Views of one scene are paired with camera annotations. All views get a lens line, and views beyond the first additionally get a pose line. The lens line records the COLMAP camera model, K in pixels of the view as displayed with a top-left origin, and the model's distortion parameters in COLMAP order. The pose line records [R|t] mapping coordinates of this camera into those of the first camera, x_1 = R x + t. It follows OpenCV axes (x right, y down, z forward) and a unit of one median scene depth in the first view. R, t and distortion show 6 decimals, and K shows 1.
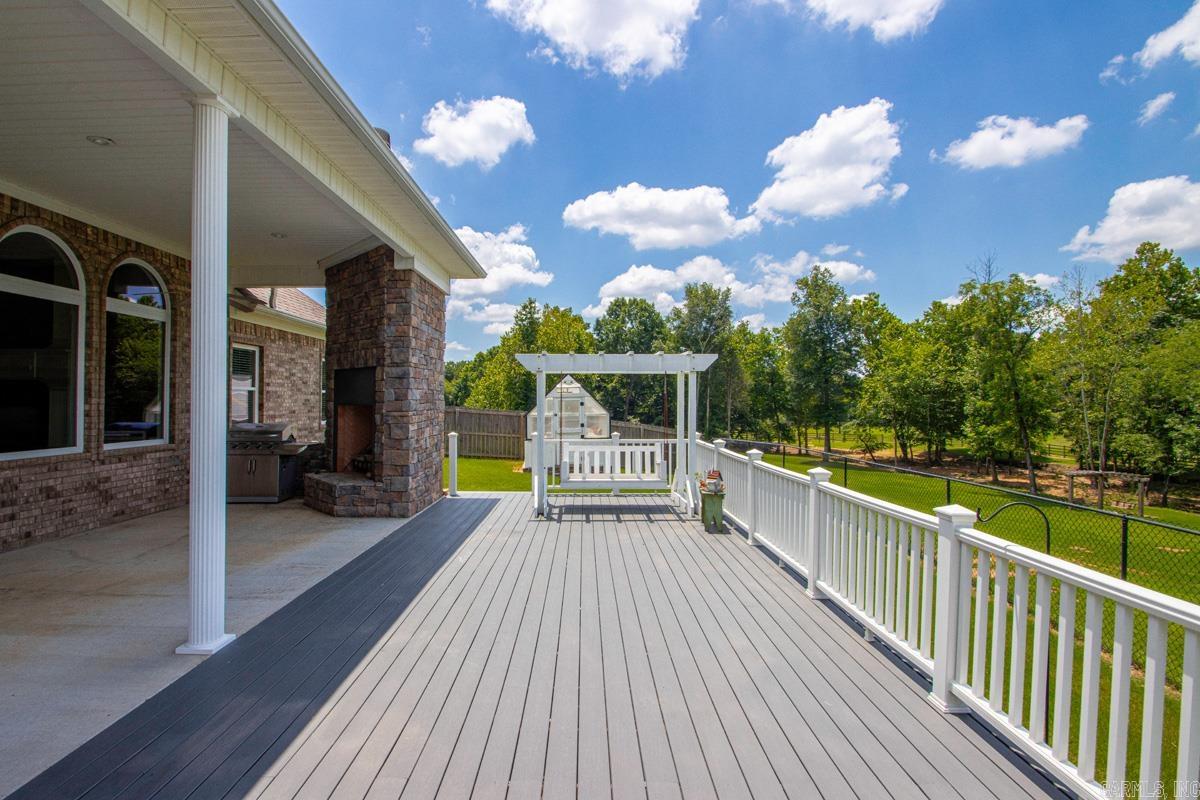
lens RADIAL K [[558.5, 0, 579.4], [0, 558.5, 394.9], [0, 0, 1]] dist [-0.002162, -0.000888]
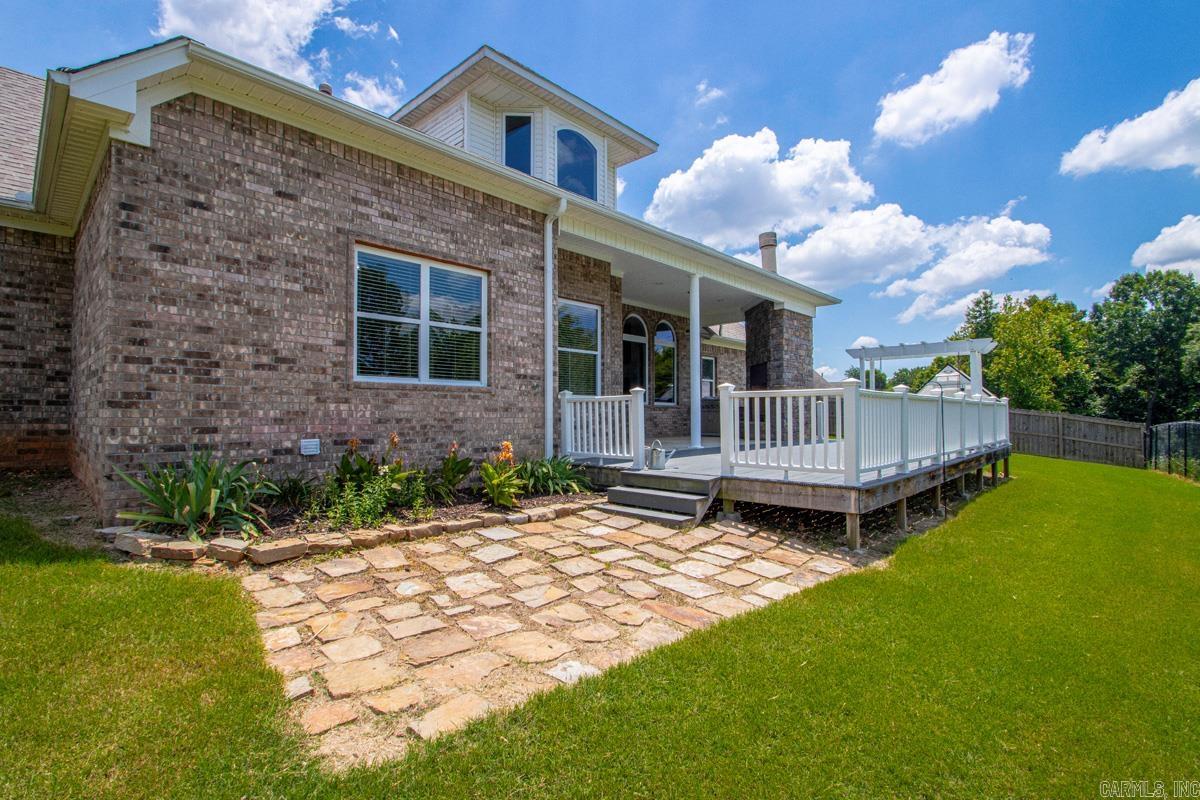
lens RADIAL K [[558.4, 0, 592.7], [0, 558.4, 397.6], [0, 0, 1]] dist [0.002635, -0.010777]
pose [[0.731637, -0.023595, -0.681286, 0.419913], [0.010081, 0.999666, -0.023795, 0.094416], [0.681619, 0.010541, 0.731631, -0.678493]]
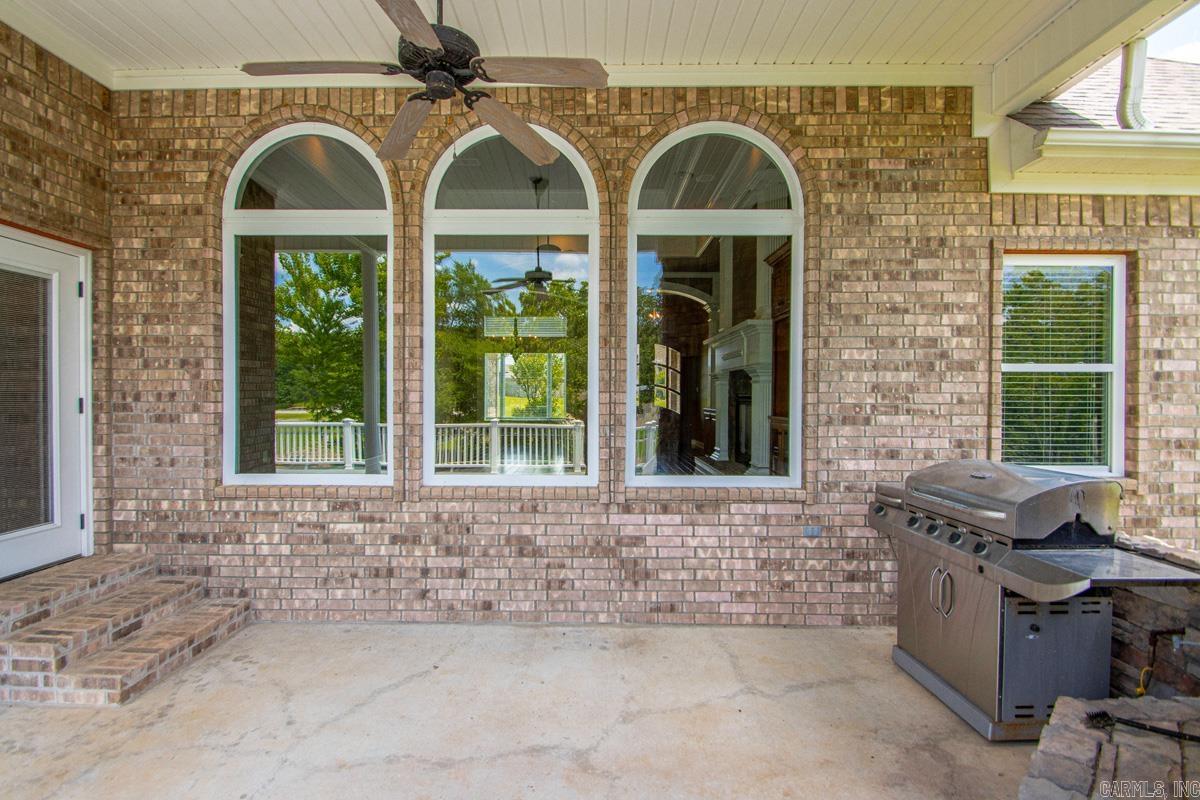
lens RADIAL K [[557.4, 0, 583.4], [0, 557.4, 400.4], [0, 0, 1]] dist [0.006663, -0.013797]
pose [[-0.009054, 0.004771, -0.999948, -0.227493], [0.007577, 0.999960, 0.004702, 0.007809], [0.999930, -0.007534, -0.009090, 0.729337]]
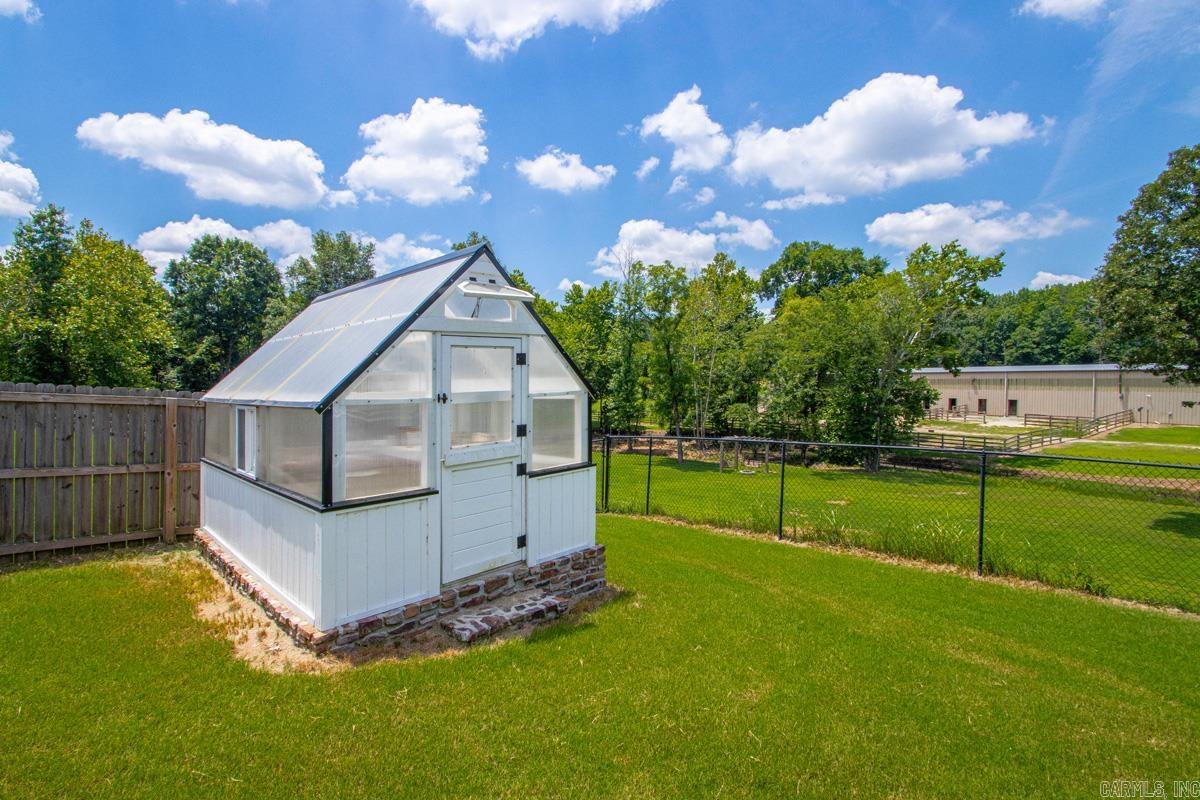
lens RADIAL K [[560.9, 0, 587.7], [0, 560.9, 374.3], [0, 0, 1]] dist [0.004992, -0.017892]
pose [[0.757097, 0.003563, 0.653293, -0.288953], [-0.002797, 0.999994, -0.002211, 0.043878], [-0.653297, -0.000153, 0.757102, 1.323873]]
